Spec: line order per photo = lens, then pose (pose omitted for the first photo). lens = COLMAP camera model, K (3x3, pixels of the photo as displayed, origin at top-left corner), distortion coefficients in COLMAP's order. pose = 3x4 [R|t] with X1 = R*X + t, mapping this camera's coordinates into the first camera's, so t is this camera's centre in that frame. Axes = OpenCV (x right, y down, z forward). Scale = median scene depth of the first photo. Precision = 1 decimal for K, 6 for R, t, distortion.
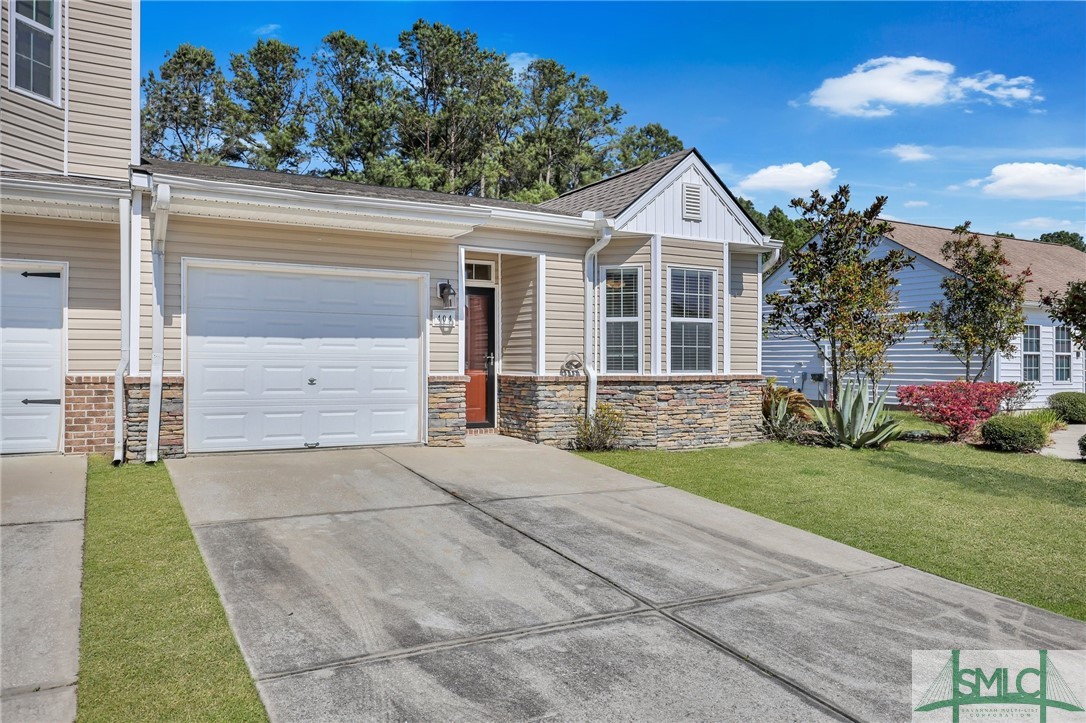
lens RADIAL K [[764.1, 0, 538.3], [0, 764.1, 360.5], [0, 0, 1]] dist [0.002725, -0.003008]
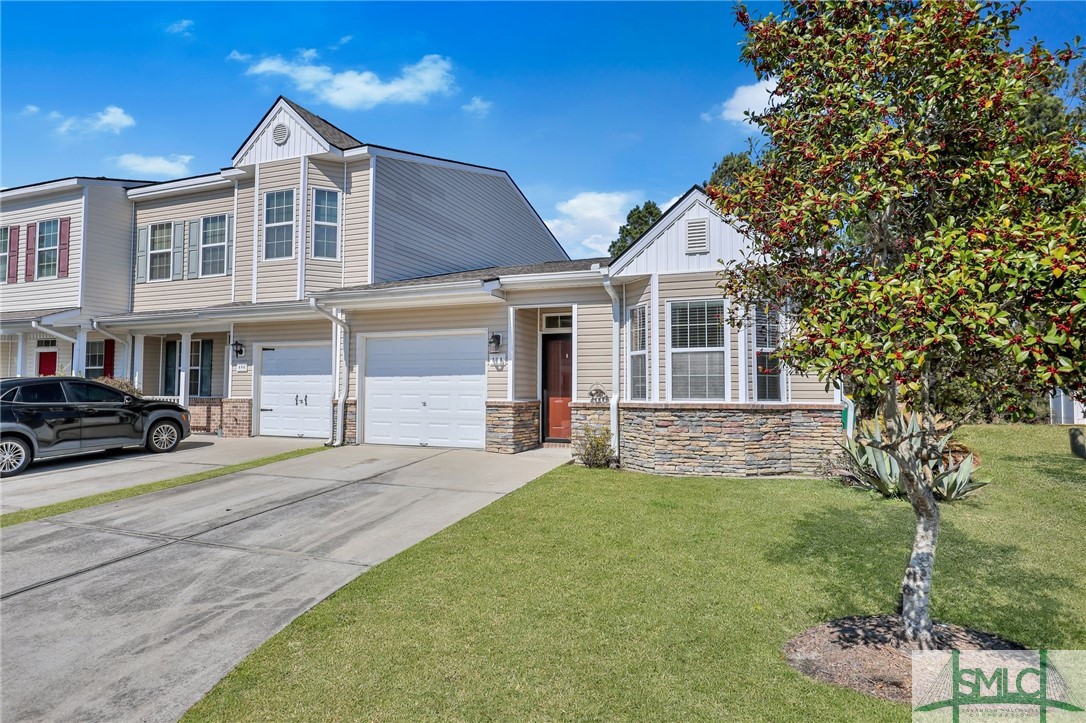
lens RADIAL K [[620.7, 0, 550.5], [0, 620.7, 362.8], [0, 0, 1]] dist [0.001352, 0.001766]
pose [[0.641988, -0.039690, -0.765687, 0.807115], [0.003043, 0.998783, -0.049221, 0.006261], [0.766709, 0.029269, 0.641328, 0.352616]]
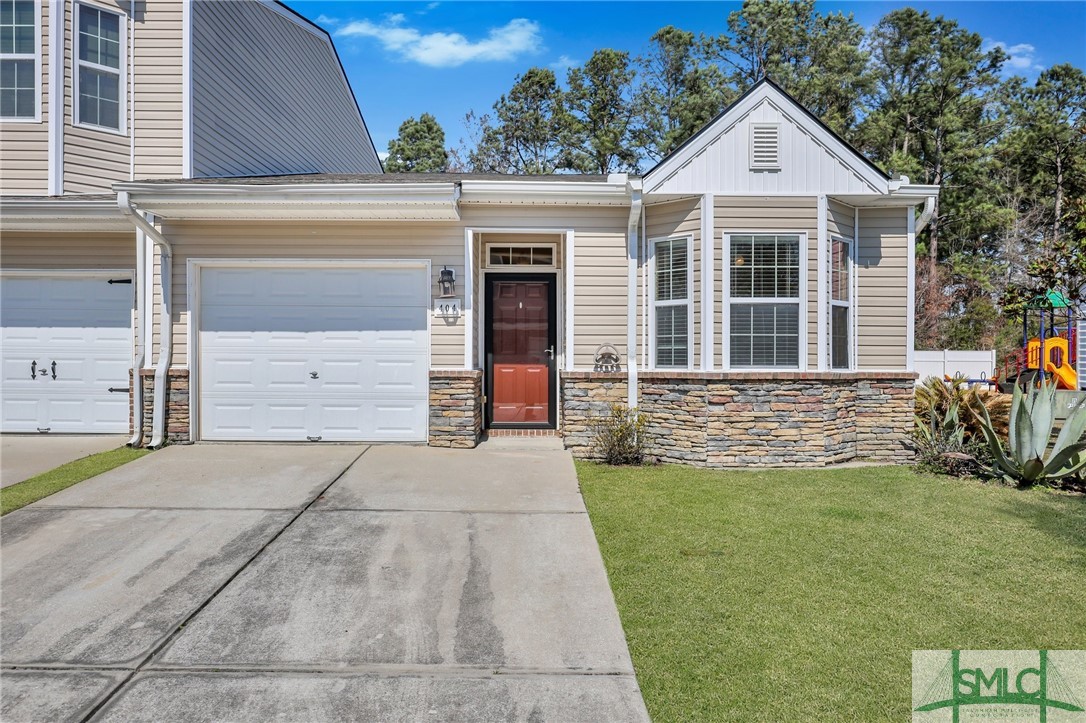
lens RADIAL K [[764.1, 0, 546.1], [0, 764.1, 362.6], [0, 0, 1]] dist [0.002725, -0.003008]
pose [[0.881377, 0.000898, -0.472414, 0.419265], [0.002247, 0.999979, 0.006093, 0.005290], [0.472409, -0.006432, 0.881356, 0.244823]]
